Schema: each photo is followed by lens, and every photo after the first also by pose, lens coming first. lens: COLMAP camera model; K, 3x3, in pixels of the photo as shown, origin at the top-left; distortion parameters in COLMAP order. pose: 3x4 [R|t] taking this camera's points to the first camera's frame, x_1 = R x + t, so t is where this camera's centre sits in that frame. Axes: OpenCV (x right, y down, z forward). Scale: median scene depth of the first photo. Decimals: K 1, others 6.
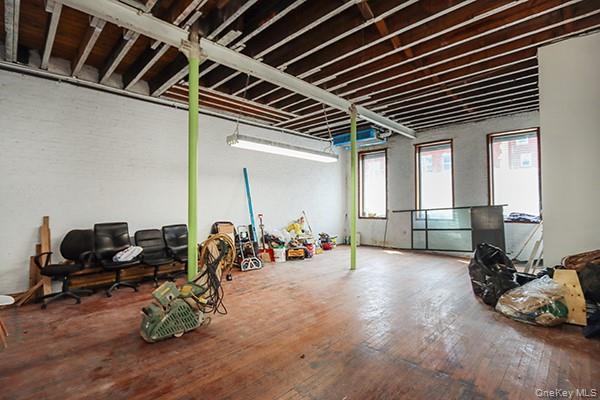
lens RADIAL K [[293.3, 0, 296.7], [0, 293.3, 198.7], [0, 0, 1]] dist [-0.016586, -0.000314]
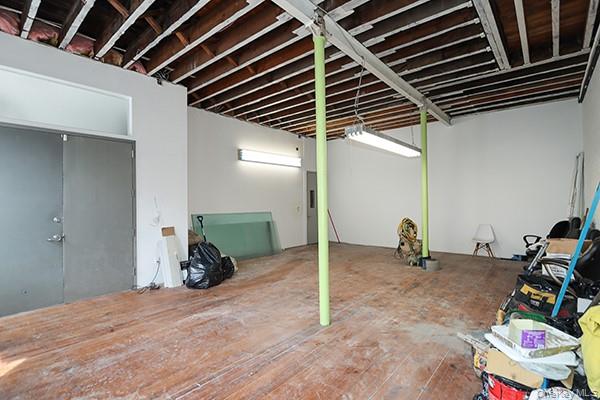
lens RADIAL K [[293.3, 0, 297.4], [0, 293.3, 203.7], [0, 0, 1]] dist [-0.016586, -0.000314]
pose [[-0.996480, 0.022829, -0.080660, 0.248877], [0.024182, 0.999582, -0.015843, 0.025495], [0.080265, -0.017738, -0.996616, 1.335209]]
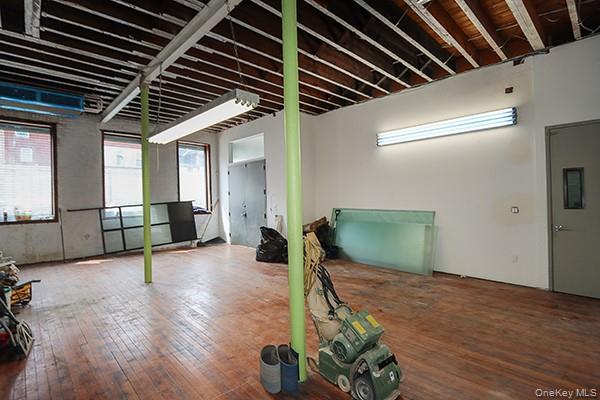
lens RADIAL K [[293.3, 0, 295.4], [0, 293.3, 197.3], [0, 0, 1]] dist [-0.016586, -0.000314]
pose [[0.024539, 0.007422, 0.999671, -0.508925], [-0.010255, 0.999922, -0.007172, 0.010944], [-0.999646, -0.010076, 0.024613, 0.512026]]
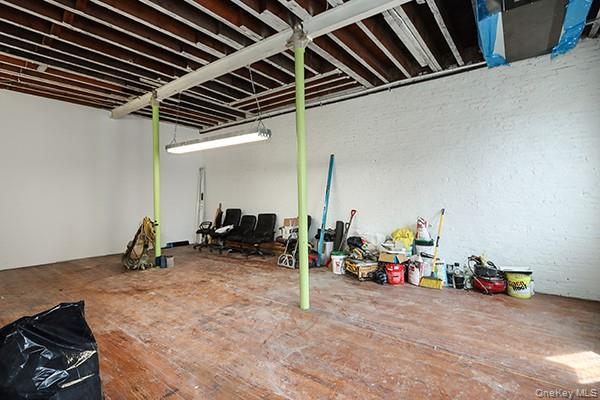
lens RADIAL K [[293.3, 0, 290.8], [0, 293.3, 196.8], [0, 0, 1]] dist [-0.016586, -0.000314]
pose [[0.120027, 0.008295, -0.992736, 0.678687], [0.023317, 0.999666, 0.011172, 0.007775], [0.992497, -0.024489, 0.119793, 0.792726]]
